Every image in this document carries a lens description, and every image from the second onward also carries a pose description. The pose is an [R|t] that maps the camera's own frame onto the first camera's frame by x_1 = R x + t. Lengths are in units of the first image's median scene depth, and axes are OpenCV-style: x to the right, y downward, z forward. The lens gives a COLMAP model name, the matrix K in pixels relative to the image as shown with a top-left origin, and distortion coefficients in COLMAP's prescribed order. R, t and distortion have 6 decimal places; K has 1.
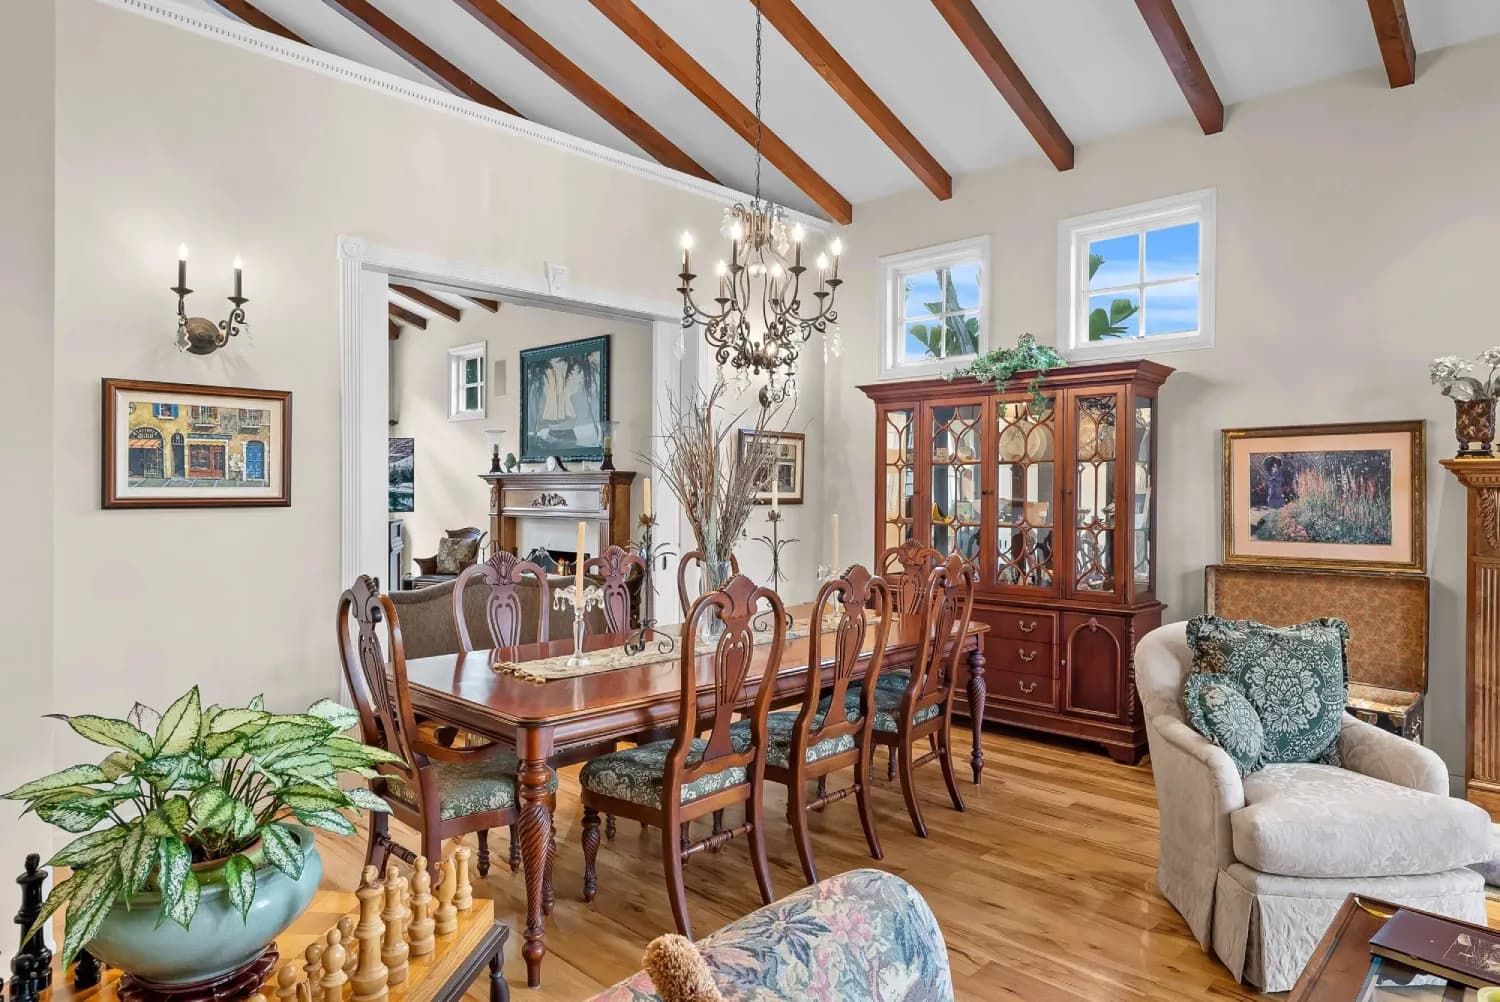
lens RADIAL K [[851.6, 0, 755.9], [0, 851.6, 499.2], [0, 0, 1]] dist [-0.009417, -0.001671]
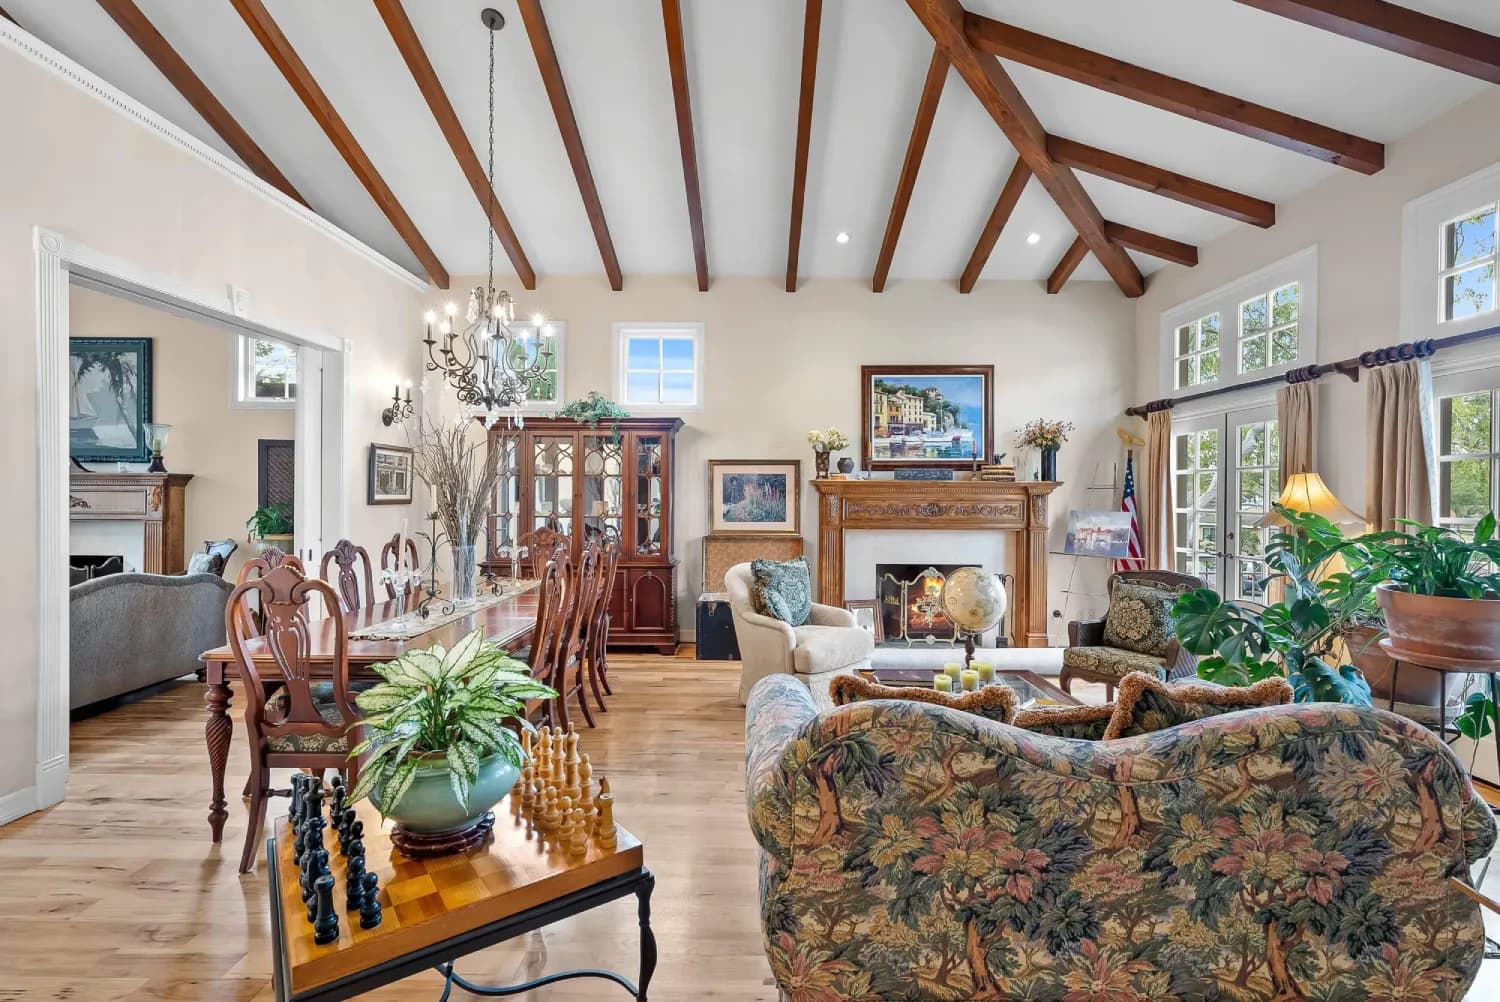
lens RADIAL K [[610.1, 0, 752.5], [0, 610.1, 505.2], [0, 0, 1]] dist [-0.004255, -0.000258]
pose [[0.755959, -0.009942, 0.654543, -0.112526], [0.003061, 0.999927, 0.011653, -0.000868], [-0.654612, -0.006806, 0.755935, -0.014446]]
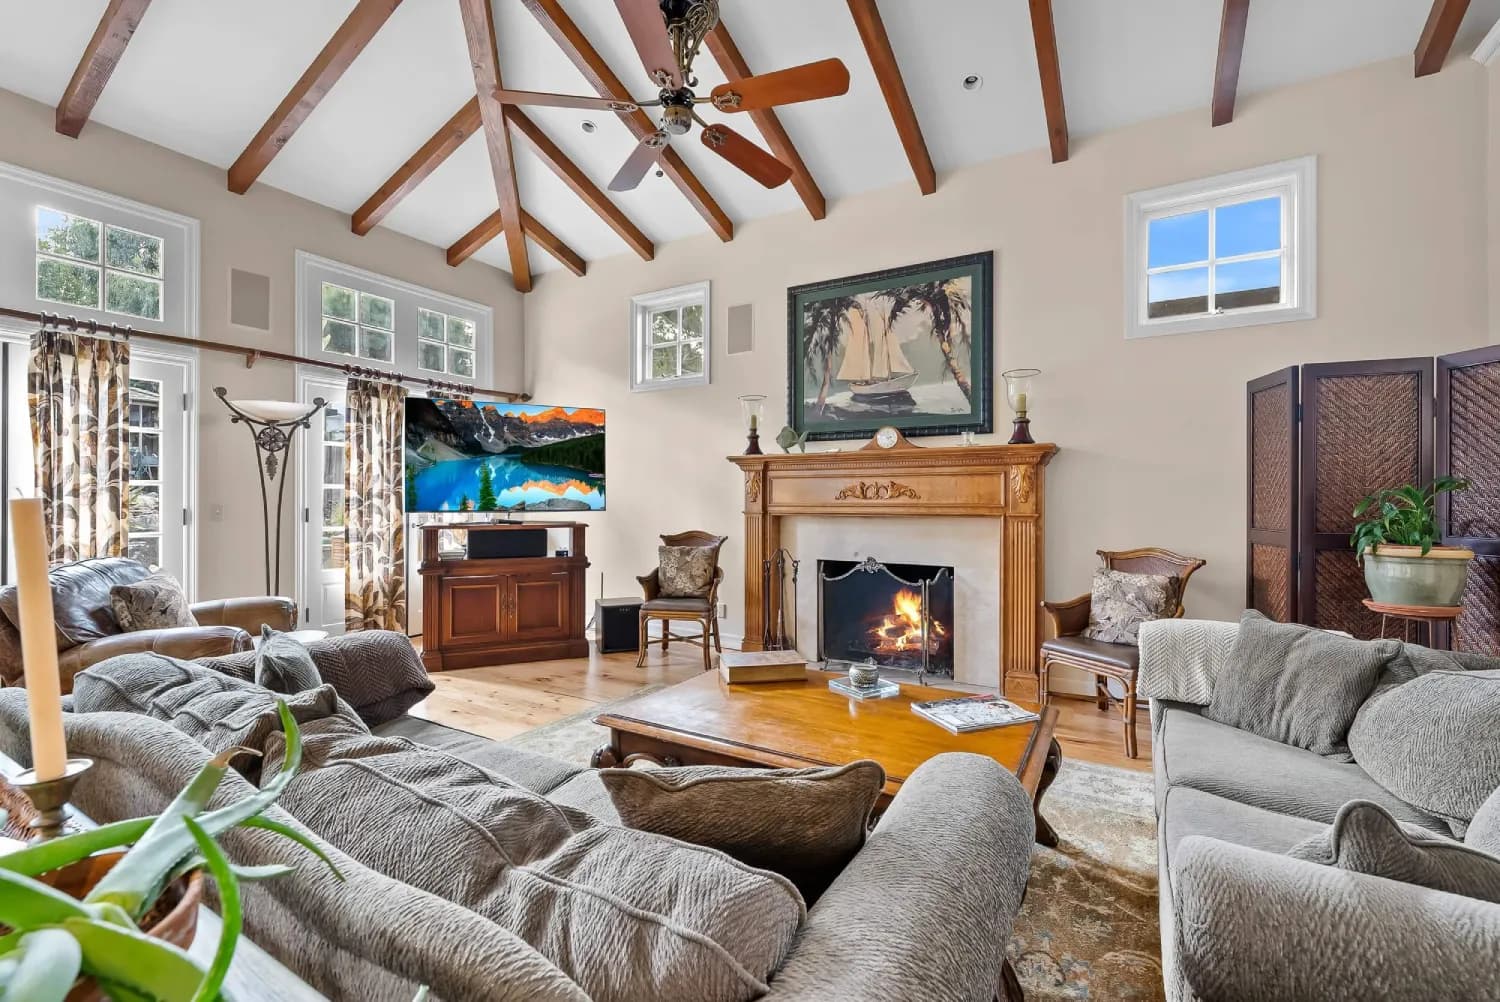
lens RADIAL K [[851.6, 0, 750.8], [0, 851.6, 493.4], [0, 0, 1]] dist [-0.009417, -0.001671]
pose [[0.999032, -0.008460, 0.043171, -0.423649], [0.008582, 0.999960, -0.002641, 0.004749], [-0.043147, 0.003009, 0.999064, 0.334511]]
